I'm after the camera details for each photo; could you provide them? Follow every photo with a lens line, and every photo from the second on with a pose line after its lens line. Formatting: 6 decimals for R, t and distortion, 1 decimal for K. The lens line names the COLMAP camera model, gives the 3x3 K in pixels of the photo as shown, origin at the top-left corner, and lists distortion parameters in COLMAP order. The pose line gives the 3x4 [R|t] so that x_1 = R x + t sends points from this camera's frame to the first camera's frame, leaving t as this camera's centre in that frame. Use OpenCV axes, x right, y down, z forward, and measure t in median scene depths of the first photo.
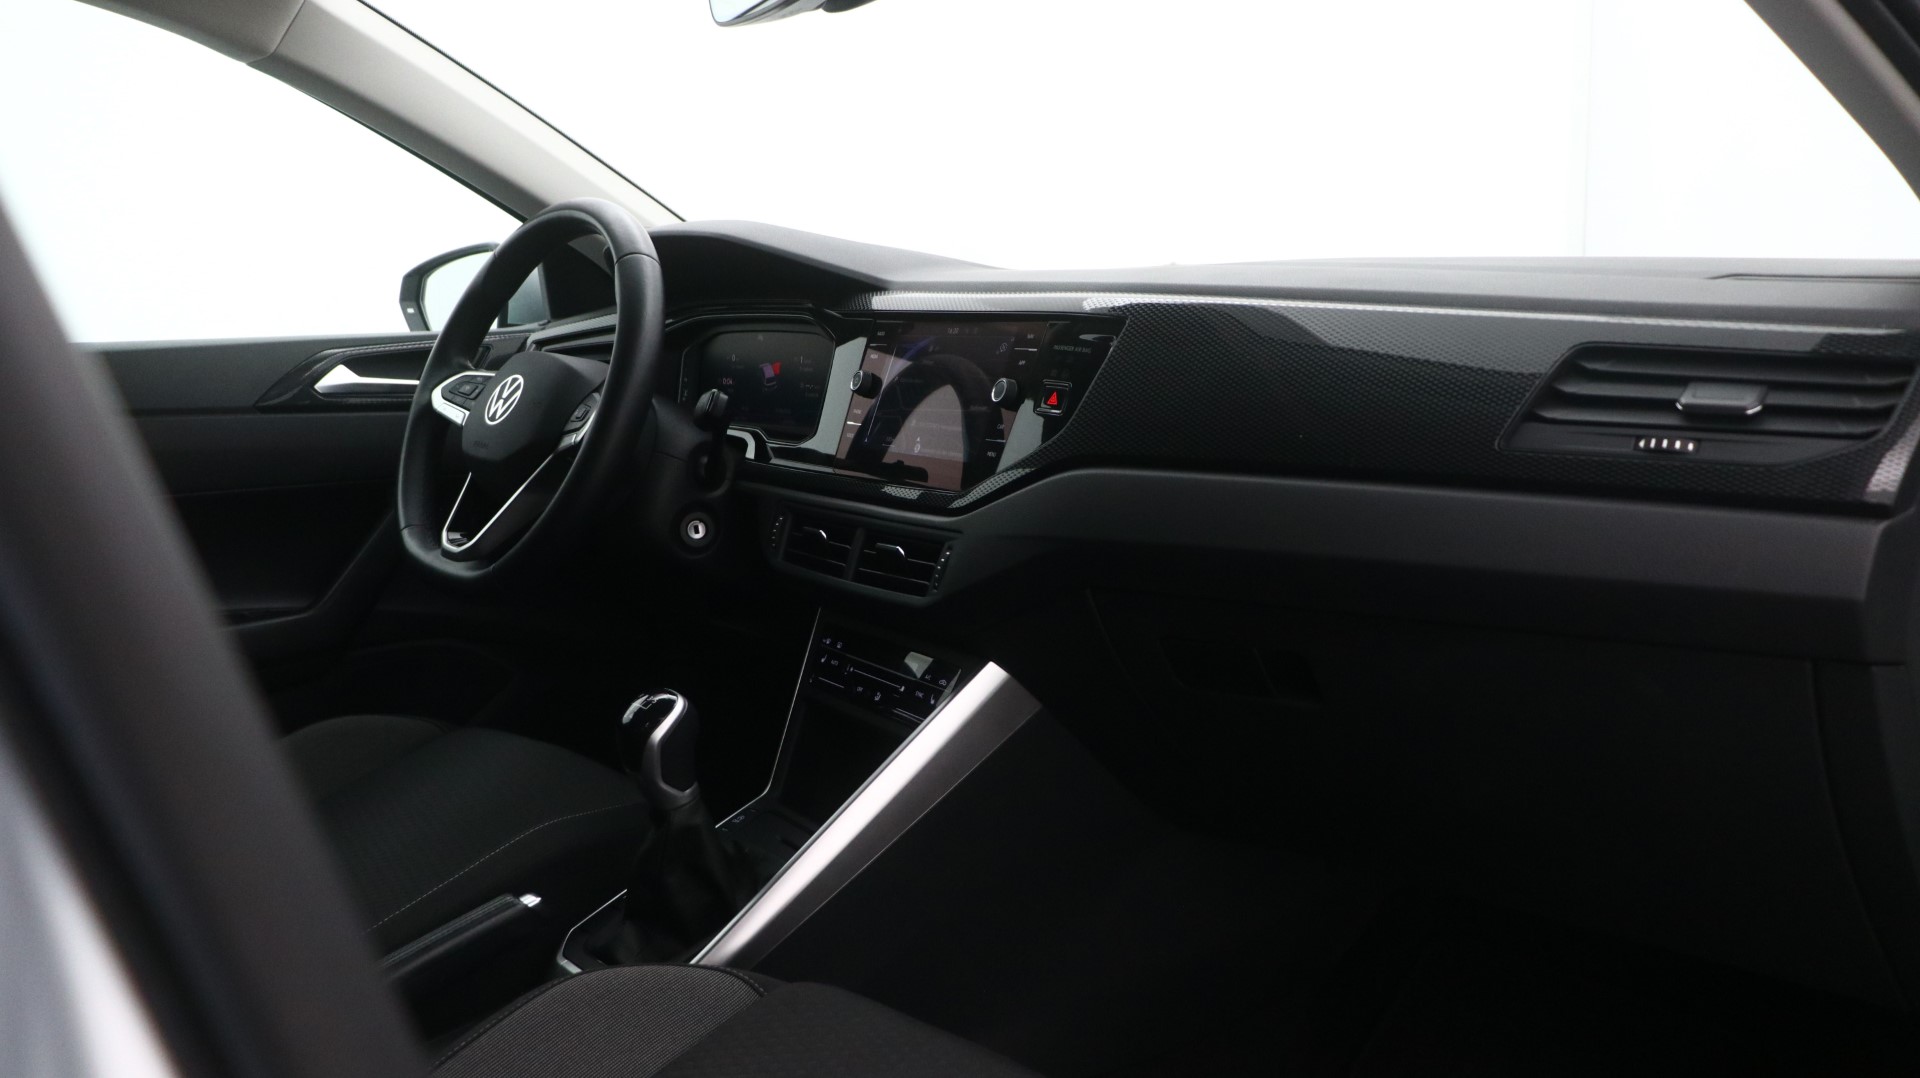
lens RADIAL K [[1612.5, 0, 960.0], [0, 1612.5, 539.0], [0, 0, 1]] dist [-0.029950, 0.003072]
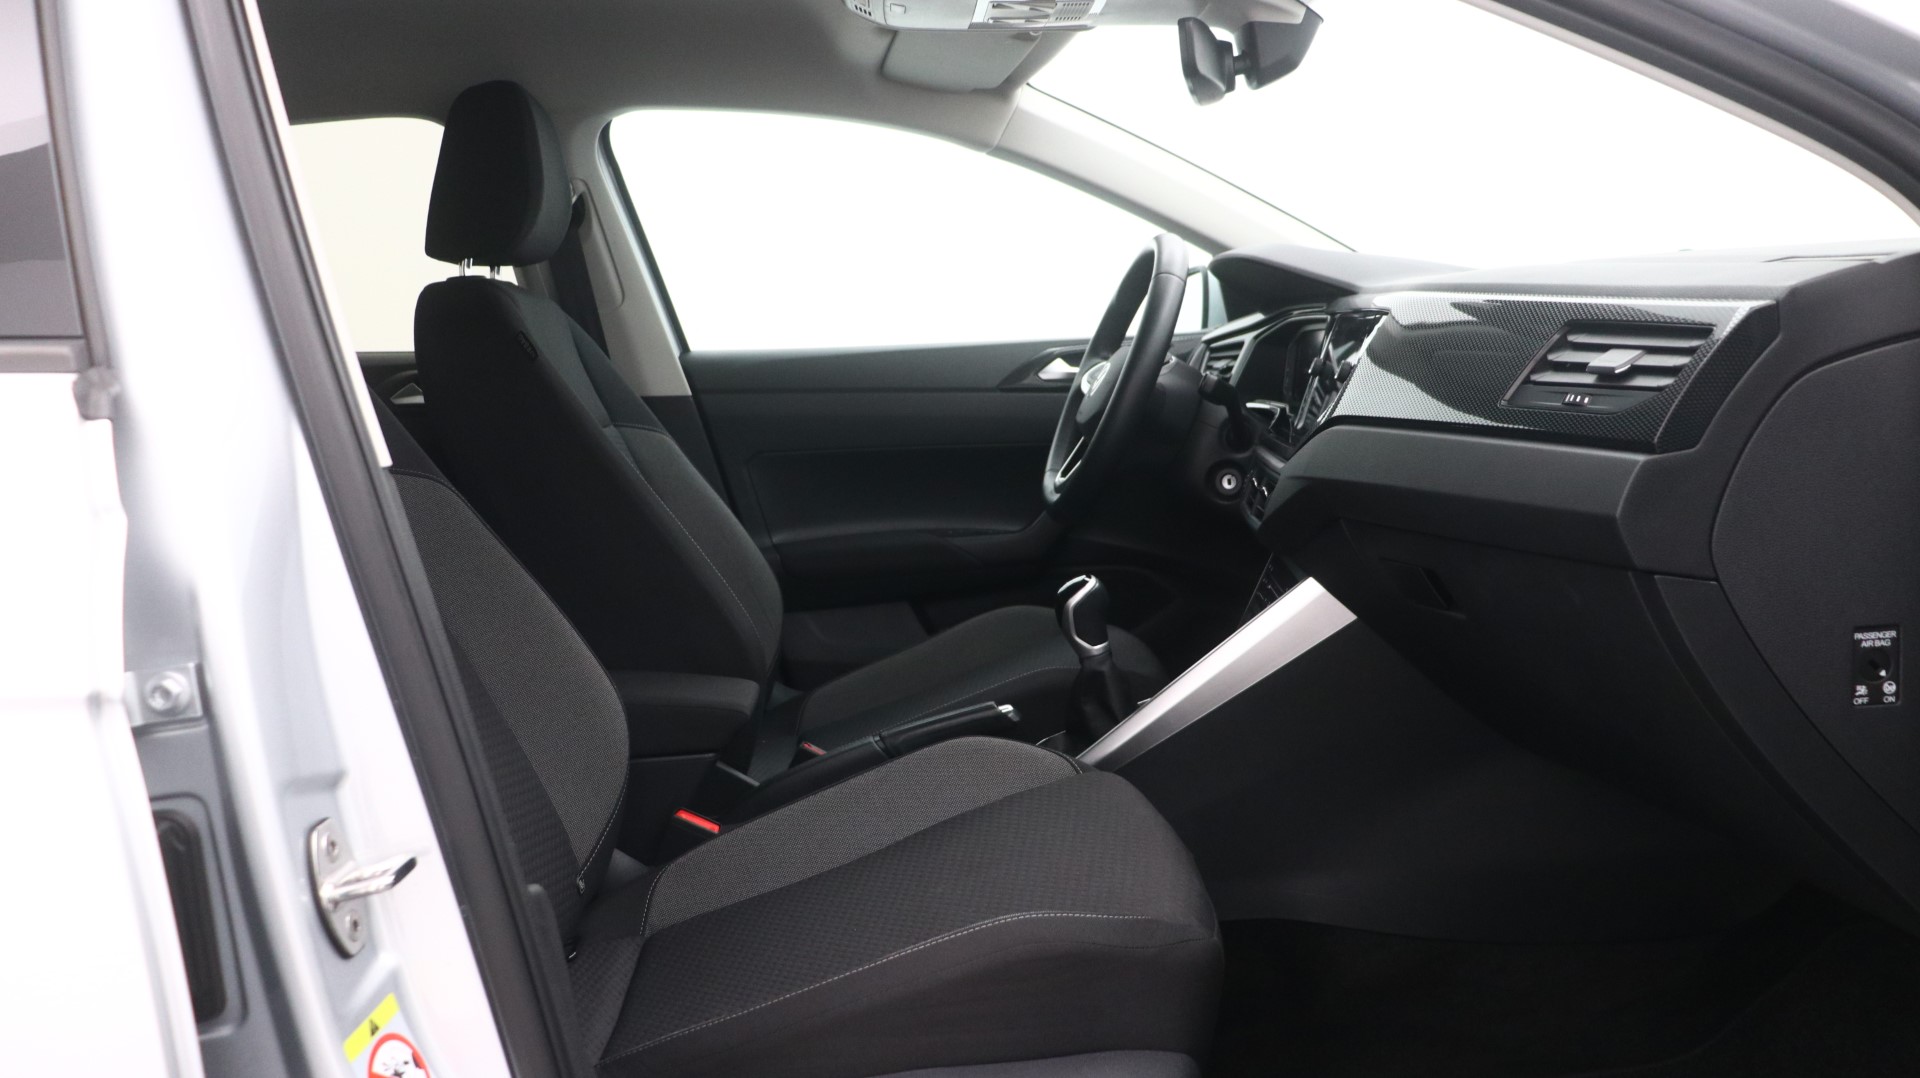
lens RADIAL K [[1612.5, 0, 960.0], [0, 1612.5, 539.0], [0, 0, 1]] dist [-0.029950, 0.003072]
pose [[0.768315, 0.066287, -0.636631, 0.661496], [-0.075124, 0.997087, 0.013155, 0.052244], [0.635648, 0.037719, 0.771057, -0.195652]]
